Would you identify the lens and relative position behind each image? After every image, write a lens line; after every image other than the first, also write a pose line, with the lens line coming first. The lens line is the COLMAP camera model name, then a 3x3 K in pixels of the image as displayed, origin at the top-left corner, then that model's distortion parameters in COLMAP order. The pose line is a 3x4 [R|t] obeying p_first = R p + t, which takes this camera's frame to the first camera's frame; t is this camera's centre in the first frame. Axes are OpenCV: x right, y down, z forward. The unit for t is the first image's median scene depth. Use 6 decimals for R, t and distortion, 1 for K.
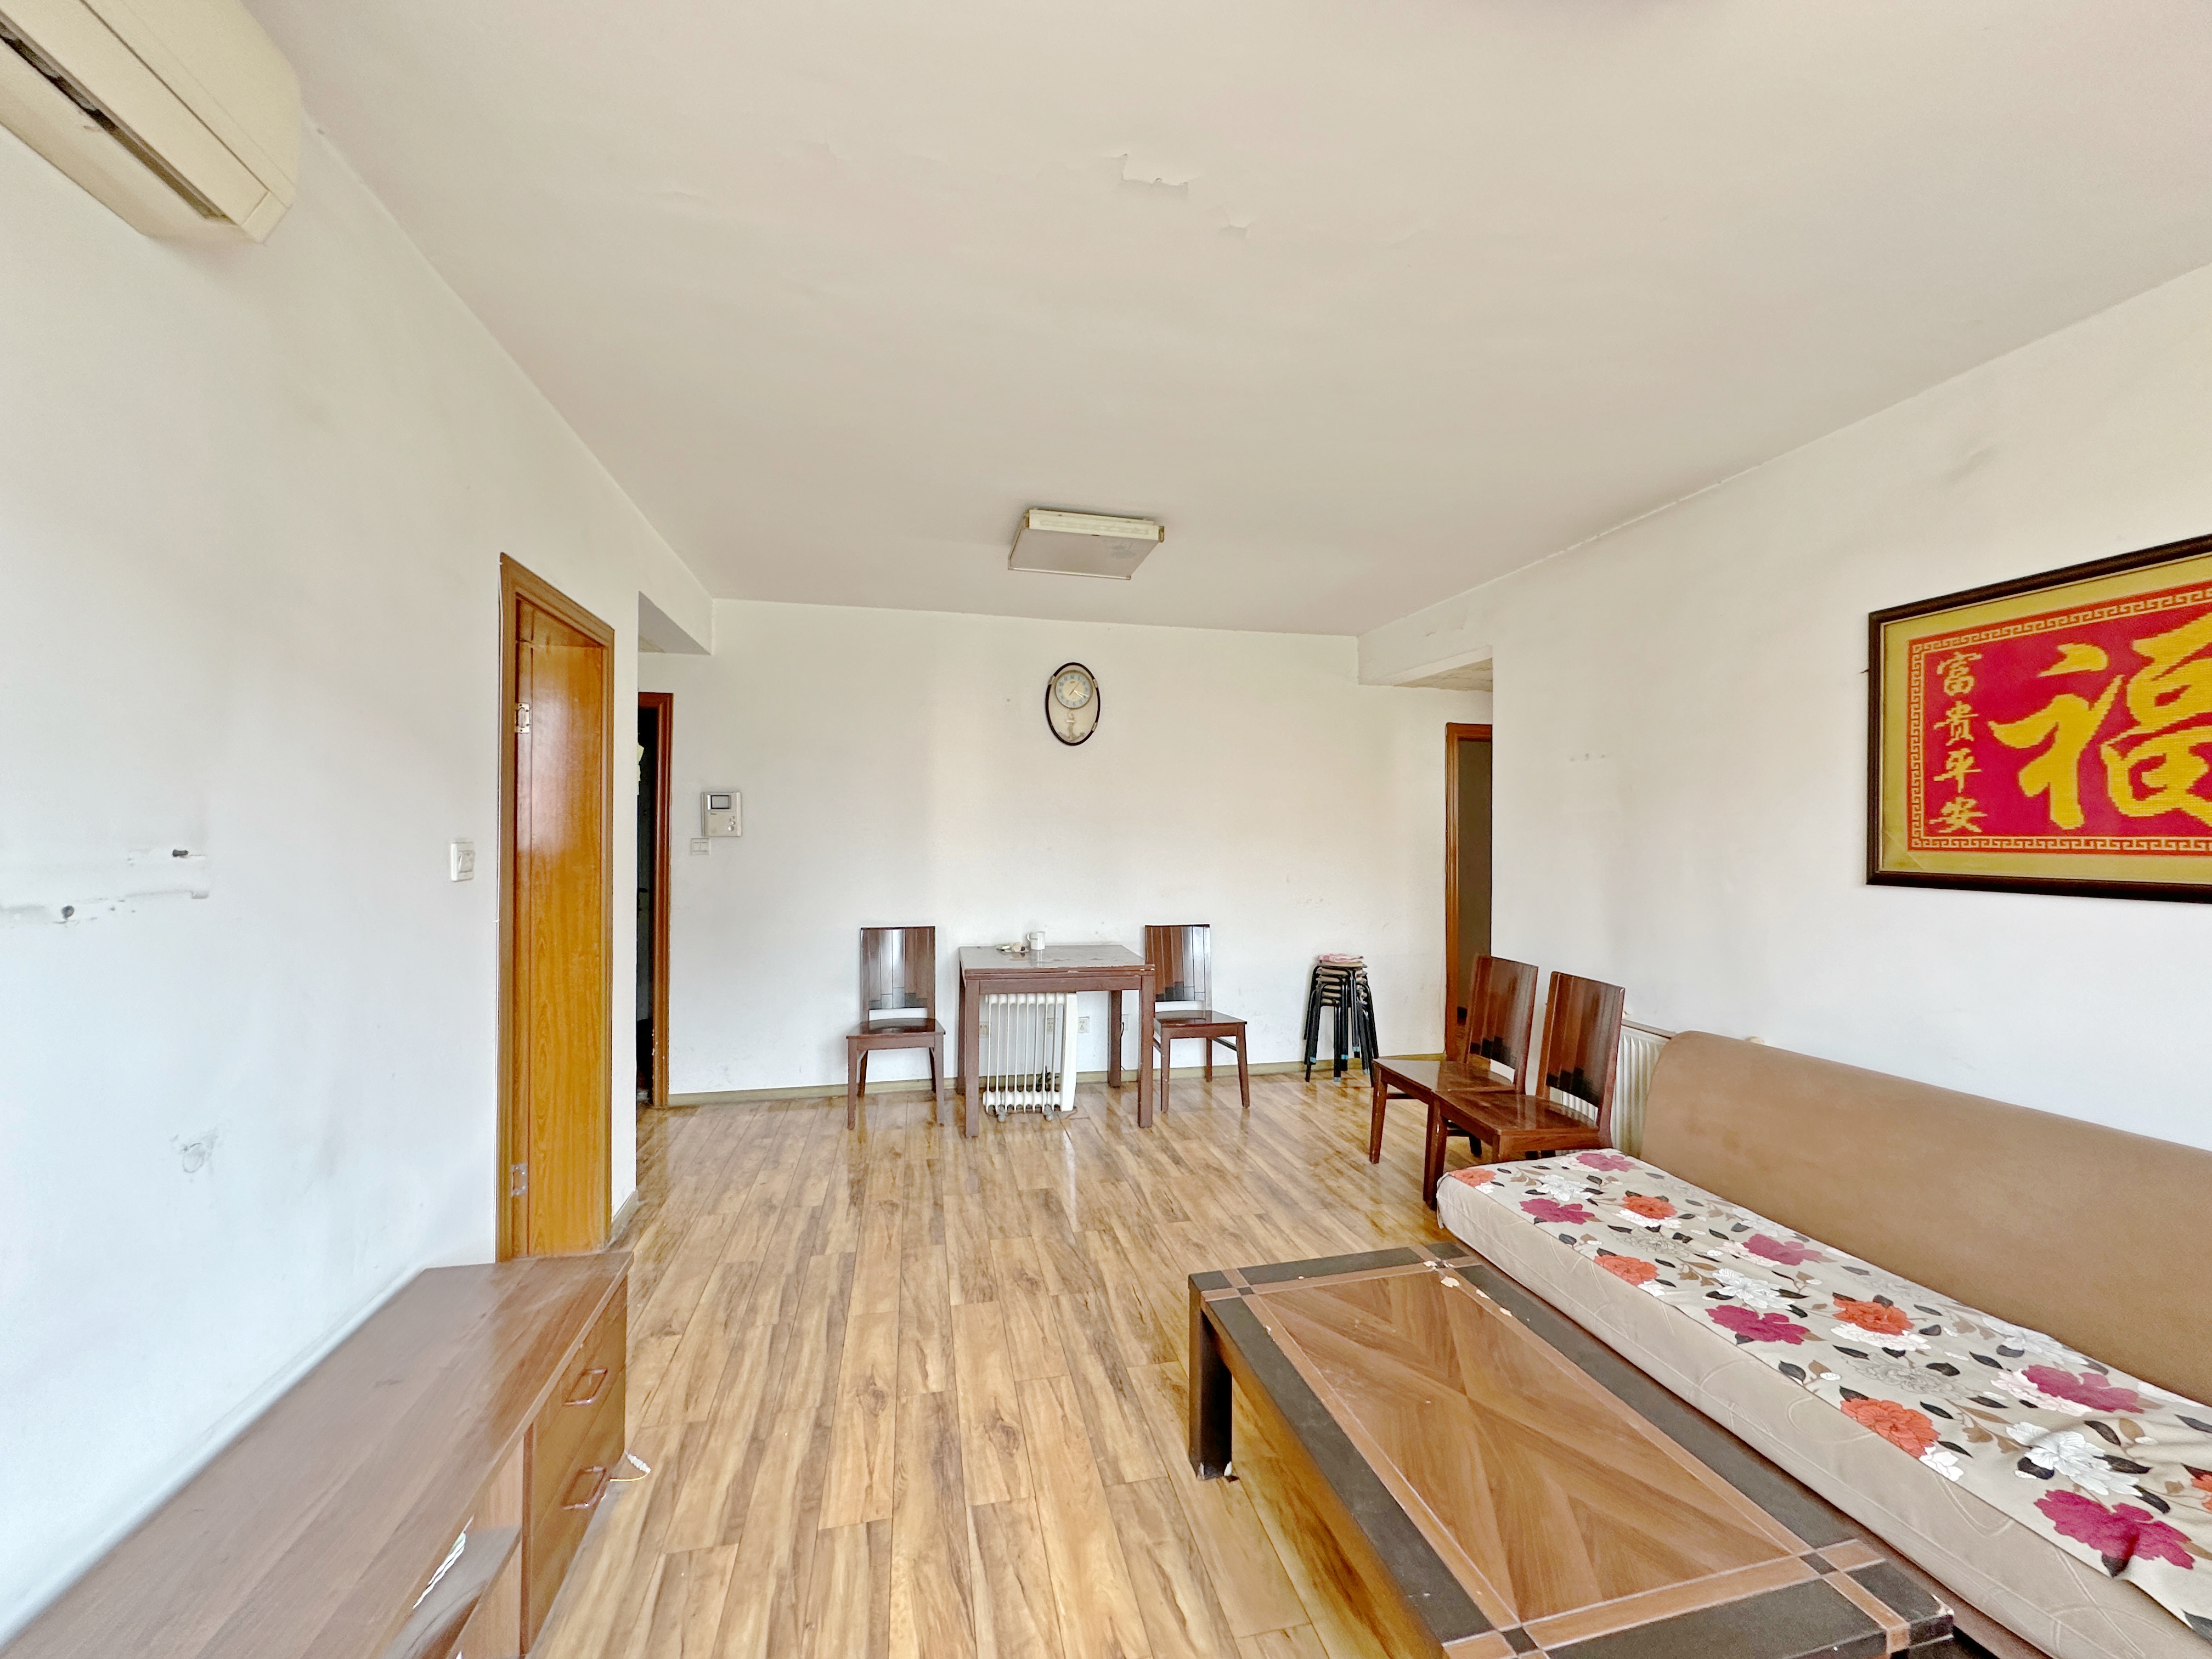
lens RADIAL K [[881.5, 0, 1115.4], [0, 881.5, 833.6], [0, 0, 1]] dist [0.003367, 0.000190]
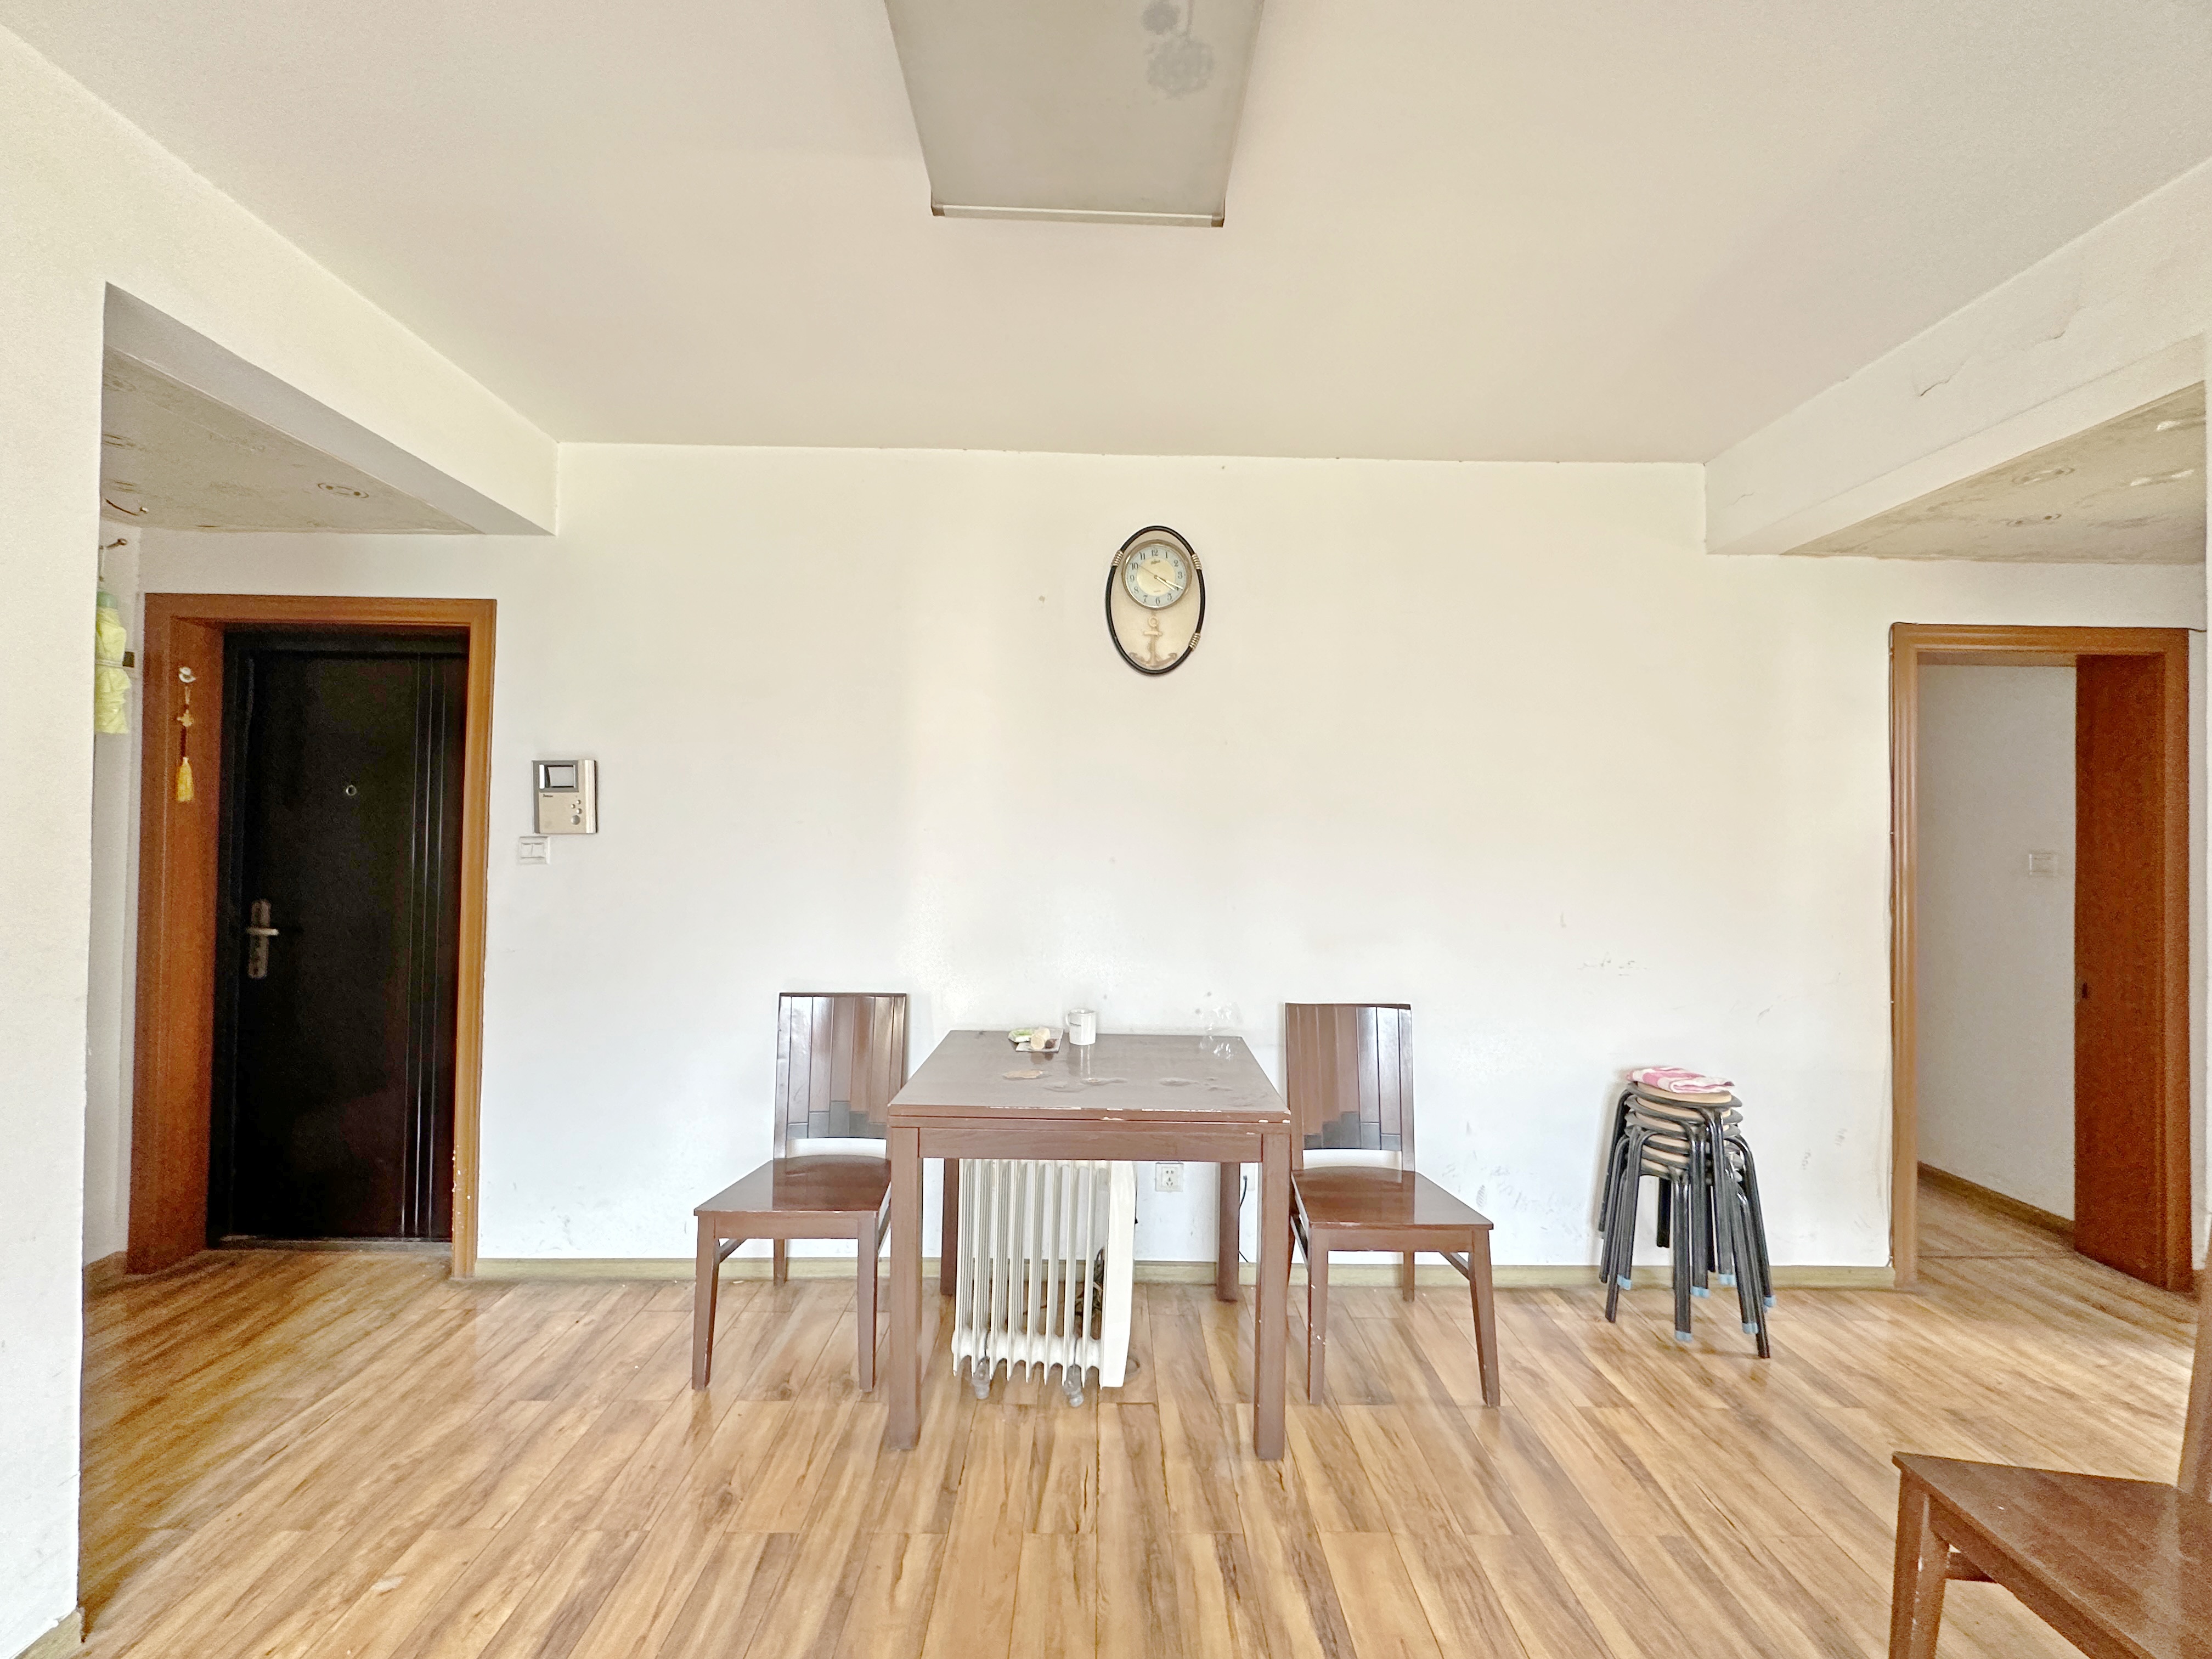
lens RADIAL K [[881.5, 0, 1102.3], [0, 881.5, 840.1], [0, 0, 1]] dist [0.003367, 0.000190]
pose [[0.976672, 0.005961, -0.214653, 0.040856], [-0.005249, 0.999979, 0.003886, 0.002837], [0.214671, -0.002669, 0.976683, 0.459677]]
